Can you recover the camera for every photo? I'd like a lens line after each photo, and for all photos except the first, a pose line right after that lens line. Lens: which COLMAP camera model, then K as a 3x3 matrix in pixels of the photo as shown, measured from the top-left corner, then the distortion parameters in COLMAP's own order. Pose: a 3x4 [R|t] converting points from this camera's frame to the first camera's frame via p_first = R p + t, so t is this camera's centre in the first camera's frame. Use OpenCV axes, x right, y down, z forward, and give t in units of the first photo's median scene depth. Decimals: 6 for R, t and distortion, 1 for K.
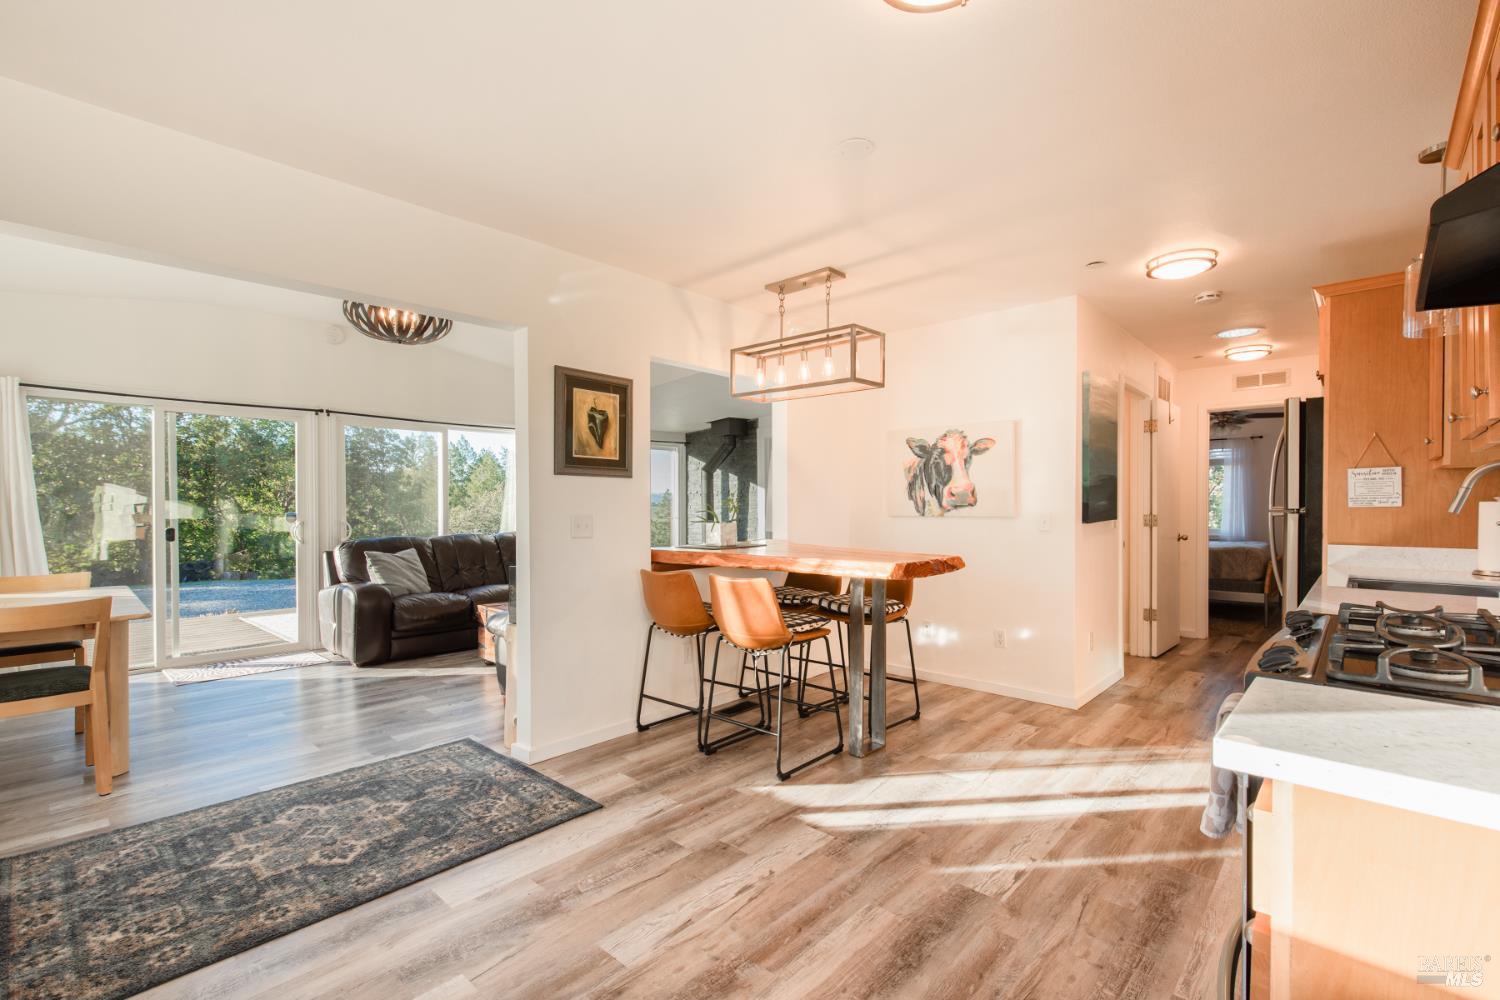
lens RADIAL K [[672.5, 0, 750.0], [0, 672.5, 500.0], [0, 0, 1]] dist [0.001360, 0.000032]
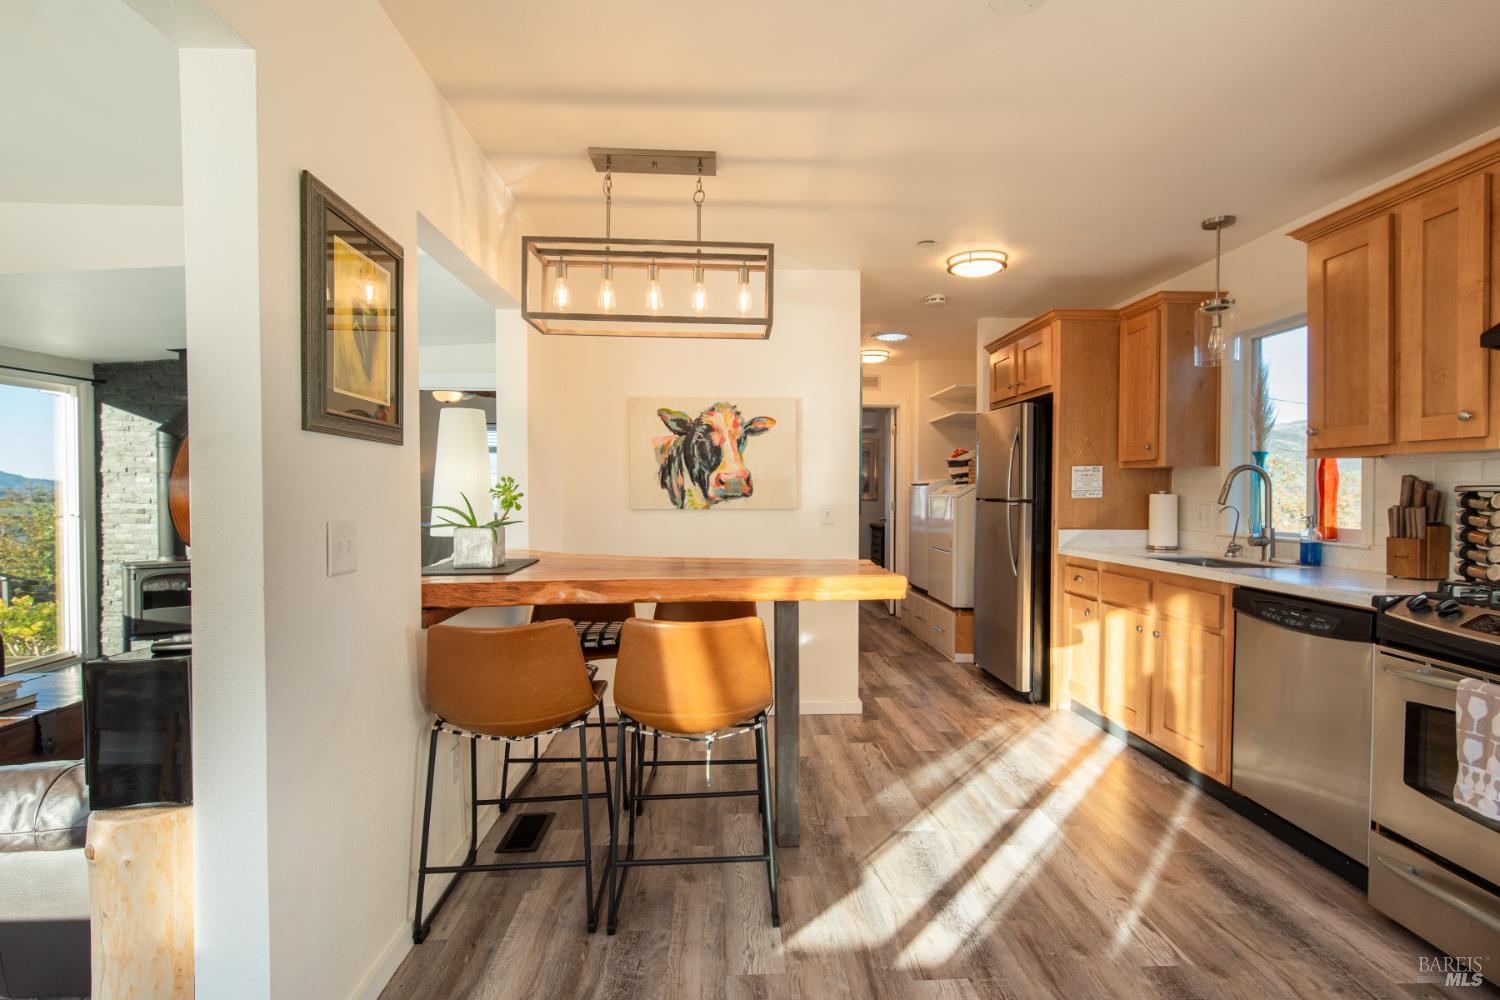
lens RADIAL K [[739.2, 0, 753.1], [0, 739.2, 493.3], [0, 0, 1]] dist [0.002664, 0.000488]
pose [[0.690091, -0.000722, 0.723722, -0.321479], [-0.008760, 0.999918, 0.009350, -0.003590], [-0.723669, -0.012792, 0.690028, 0.353483]]
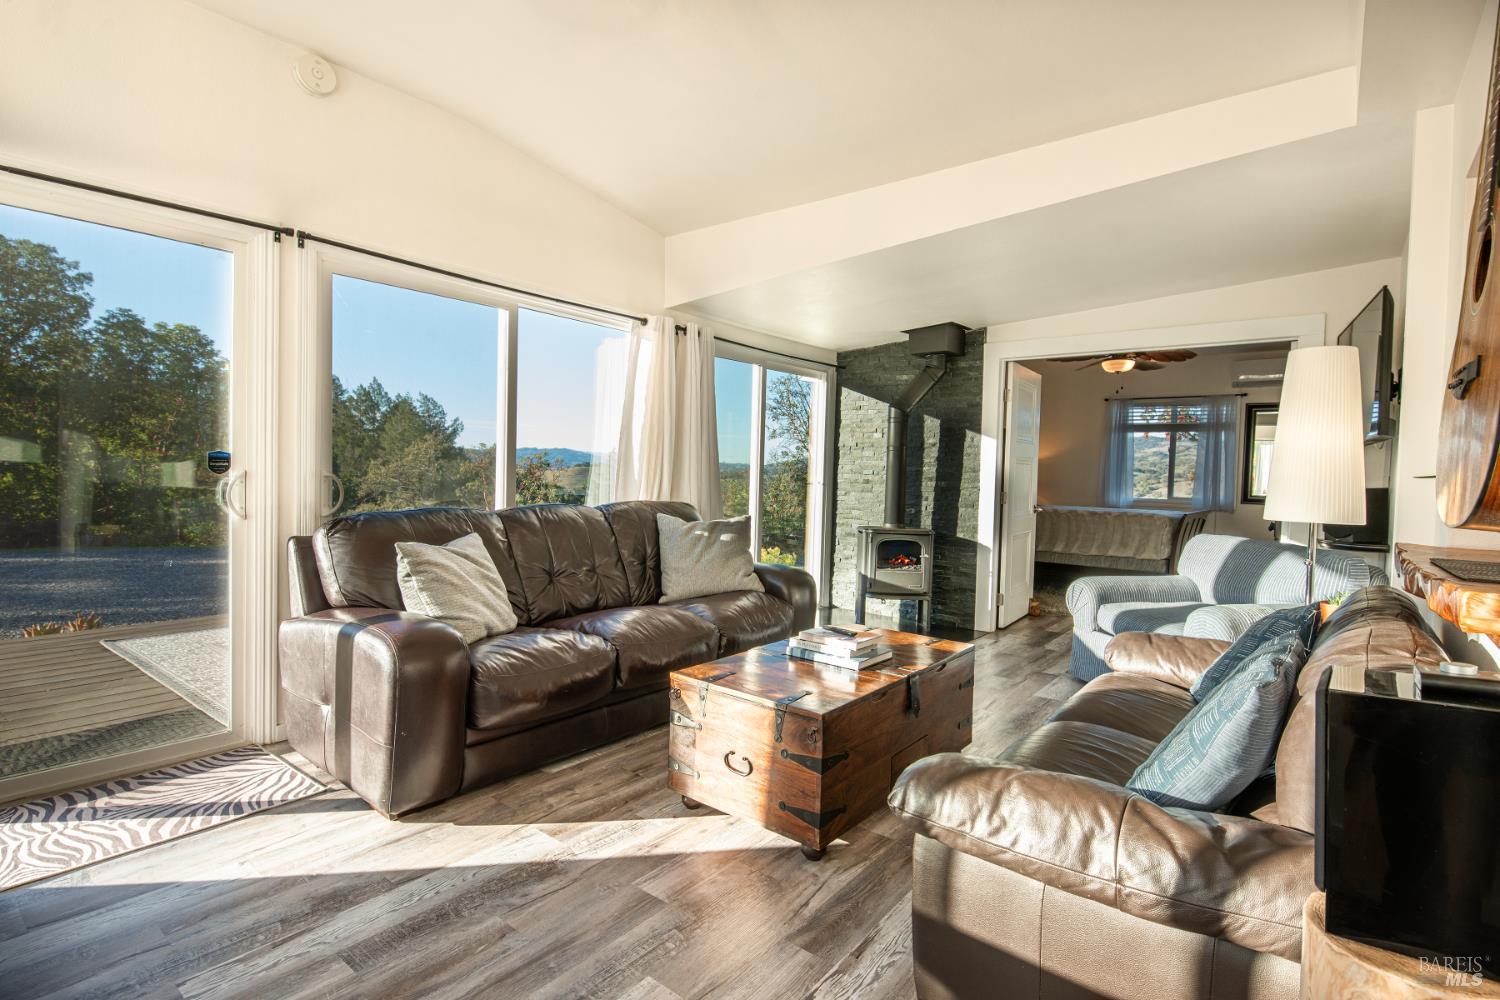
lens RADIAL K [[731.8, 0, 754.5], [0, 731.8, 484.3], [0, 0, 1]] dist [0.000567, -0.012096]
pose [[0.996237, 0.027220, 0.082285, -0.451650], [-0.029560, 0.999189, 0.027355, 0.020647], [-0.081474, -0.029684, 0.996233, 0.599270]]
